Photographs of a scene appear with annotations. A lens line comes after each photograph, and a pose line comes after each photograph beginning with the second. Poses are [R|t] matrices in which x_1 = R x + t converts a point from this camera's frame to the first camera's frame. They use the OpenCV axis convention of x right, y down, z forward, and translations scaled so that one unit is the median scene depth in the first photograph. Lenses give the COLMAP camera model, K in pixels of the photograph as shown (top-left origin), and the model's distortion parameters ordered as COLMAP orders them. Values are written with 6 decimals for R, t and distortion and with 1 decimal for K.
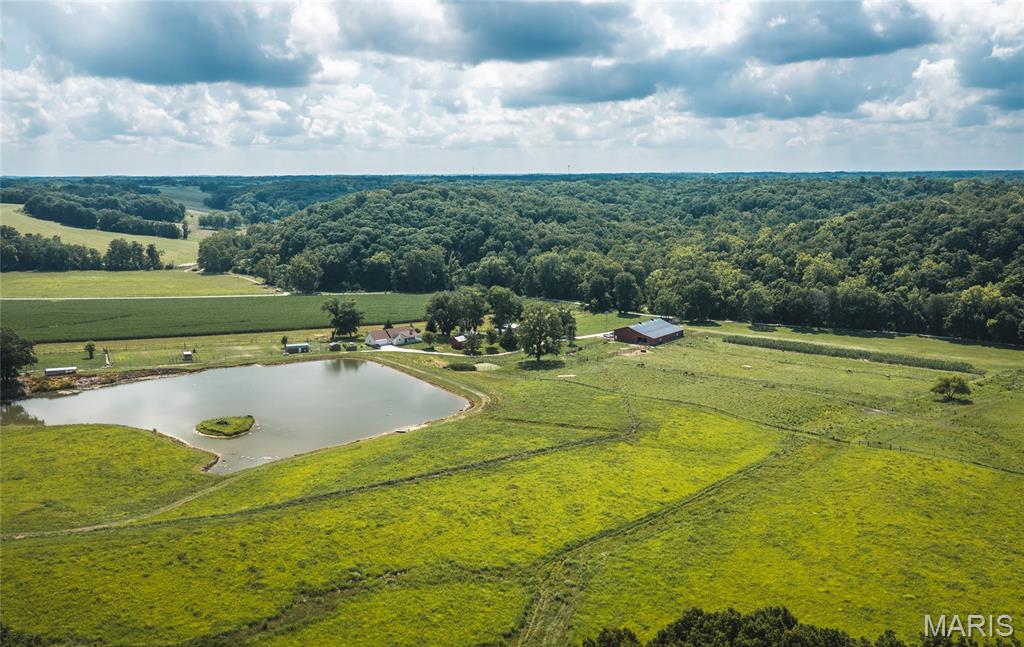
lens RADIAL K [[831.3, 0, 508.7], [0, 831.3, 316.4], [0, 0, 1]] dist [0.009513, -0.015996]
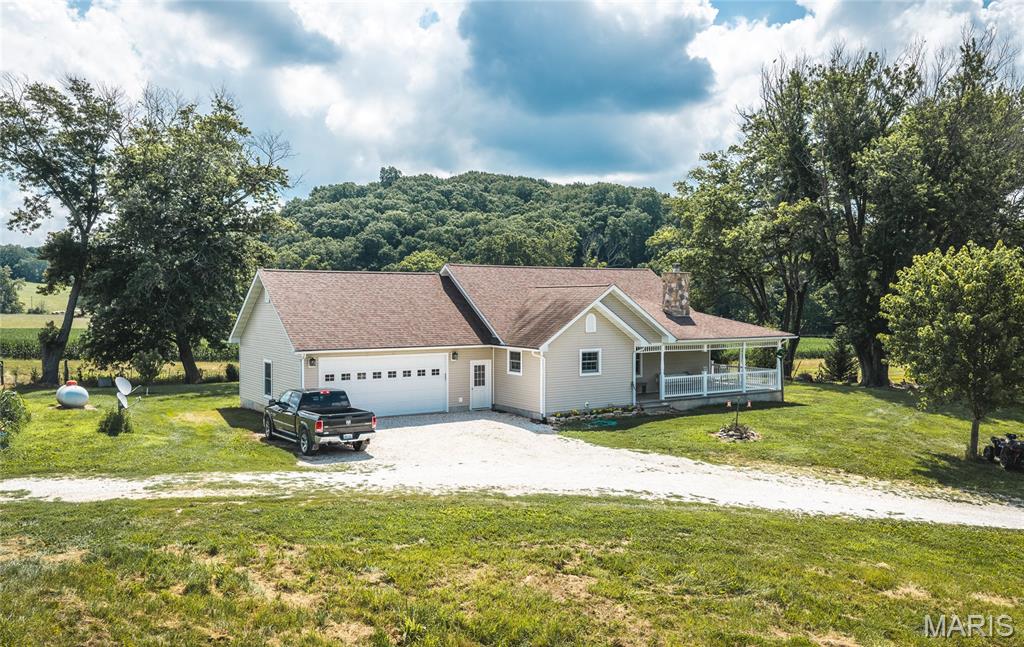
lens RADIAL K [[831.3, 0, 511.4], [0, 831.3, 321.5], [0, 0, 1]] dist [0.009513, -0.015996]
pose [[0.998656, 0.010225, -0.050803, -0.082382], [-0.017365, 0.989691, -0.142163, 0.022384], [0.048826, 0.142854, 0.988539, 0.554094]]
